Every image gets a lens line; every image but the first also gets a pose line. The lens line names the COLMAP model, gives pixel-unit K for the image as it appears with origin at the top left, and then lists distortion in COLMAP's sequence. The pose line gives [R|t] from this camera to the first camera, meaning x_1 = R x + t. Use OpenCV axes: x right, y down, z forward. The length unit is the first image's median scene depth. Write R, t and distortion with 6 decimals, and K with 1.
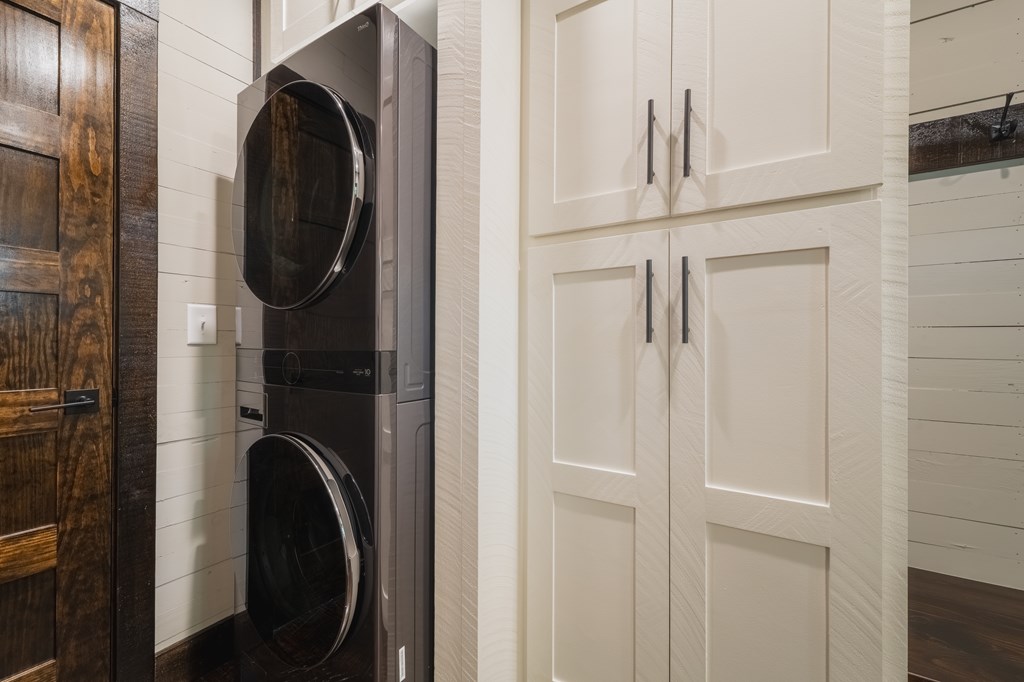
lens RADIAL K [[426.0, 0, 513.4], [0, 426.0, 344.3], [0, 0, 1]] dist [-0.012255, -0.000353]
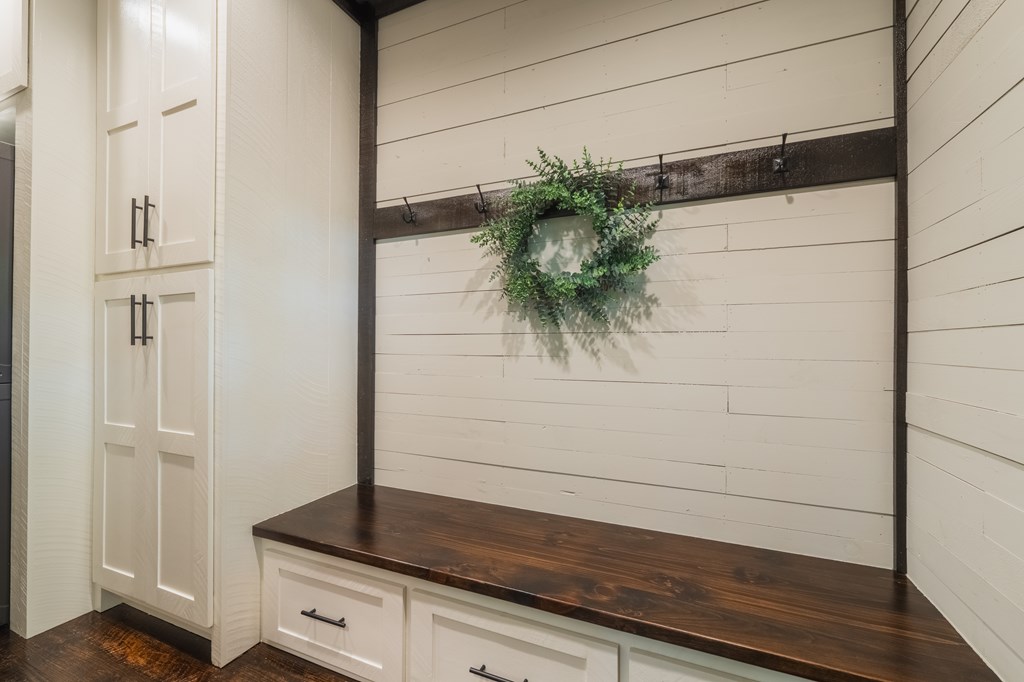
lens RADIAL K [[441.9, 0, 508.2], [0, 441.9, 337.6], [0, 0, 1]] dist [0.008510, -0.001862]
pose [[0.989815, -0.000674, 0.142357, 0.280884], [0.003059, 0.999859, -0.016533, 0.000331], [-0.142326, 0.016800, 0.989677, -0.169838]]
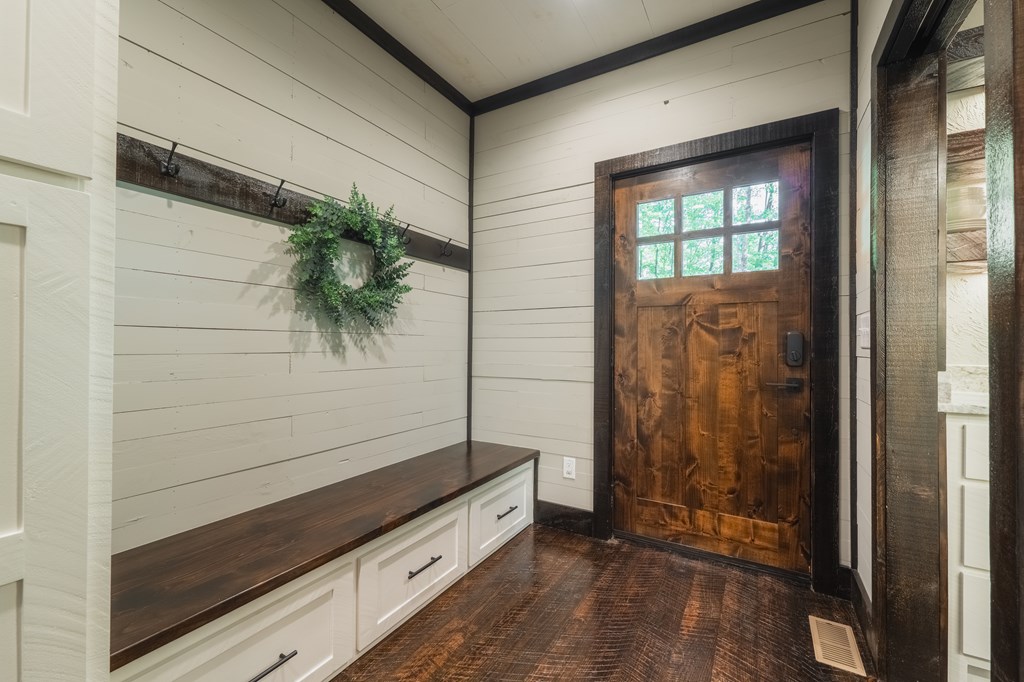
lens RADIAL K [[426.0, 0, 487.1], [0, 426.0, 344.7], [0, 0, 1]] dist [-0.012255, -0.000353]
pose [[0.005046, -0.004031, 0.999979, -0.103931], [-0.003672, 0.999985, 0.004049, 0.000452], [-0.999981, -0.003693, 0.005031, 0.065254]]
